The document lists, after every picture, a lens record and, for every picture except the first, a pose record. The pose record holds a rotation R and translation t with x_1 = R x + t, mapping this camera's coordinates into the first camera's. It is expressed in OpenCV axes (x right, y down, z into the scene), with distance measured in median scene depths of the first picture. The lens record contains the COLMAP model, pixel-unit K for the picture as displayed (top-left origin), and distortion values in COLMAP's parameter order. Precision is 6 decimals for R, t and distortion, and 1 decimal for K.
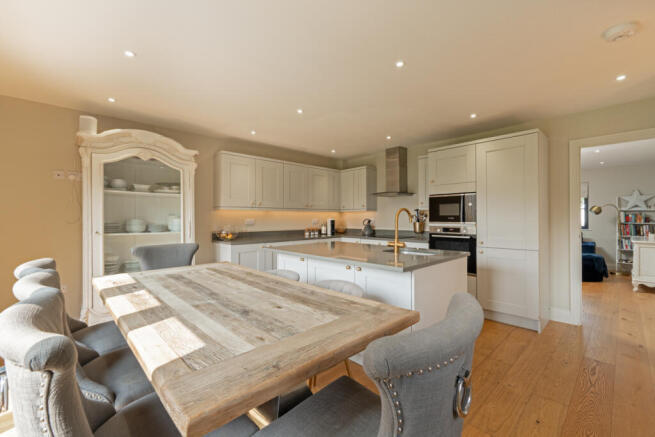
lens RADIAL K [[274.9, 0, 327.5], [0, 274.9, 218.5], [0, 0, 1]] dist [0.000743, 0.000371]
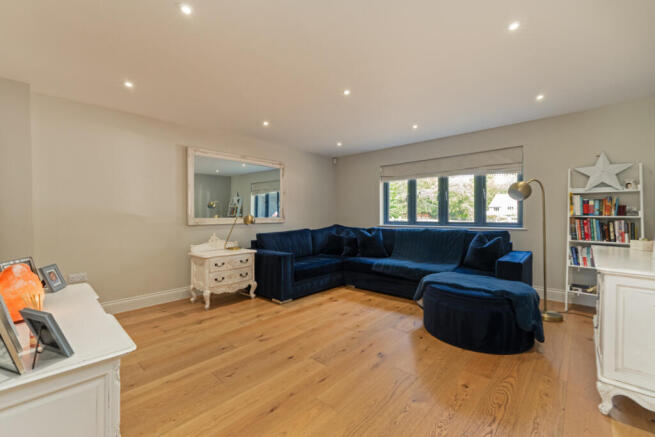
lens RADIAL K [[274.9, 0, 327.5], [0, 274.9, 218.5], [0, 0, 1]] dist [0.000743, 0.000371]
pose [[0.997409, -0.005847, 0.071703, 0.561147], [0.004682, 0.999854, 0.016403, 0.009034], [-0.071788, -0.016025, 0.997291, 0.514180]]
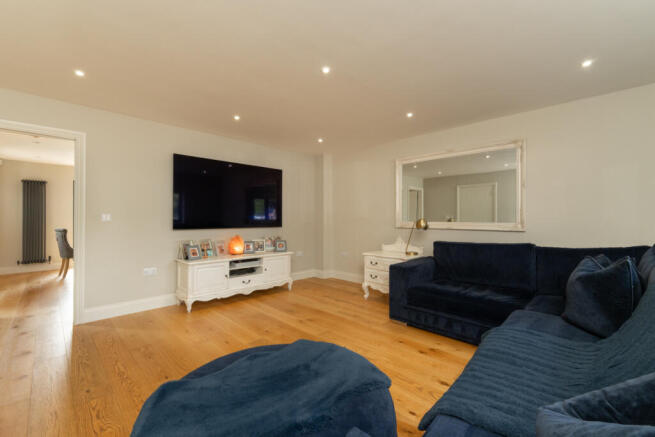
lens RADIAL K [[274.9, 0, 327.5], [0, 274.9, 218.5], [0, 0, 1]] dist [0.000743, 0.000371]
pose [[0.046409, -0.002632, -0.998919, 1.001606], [-0.000577, 0.999996, -0.002662, 0.011868], [0.998922, 0.000700, 0.046408, 0.956946]]
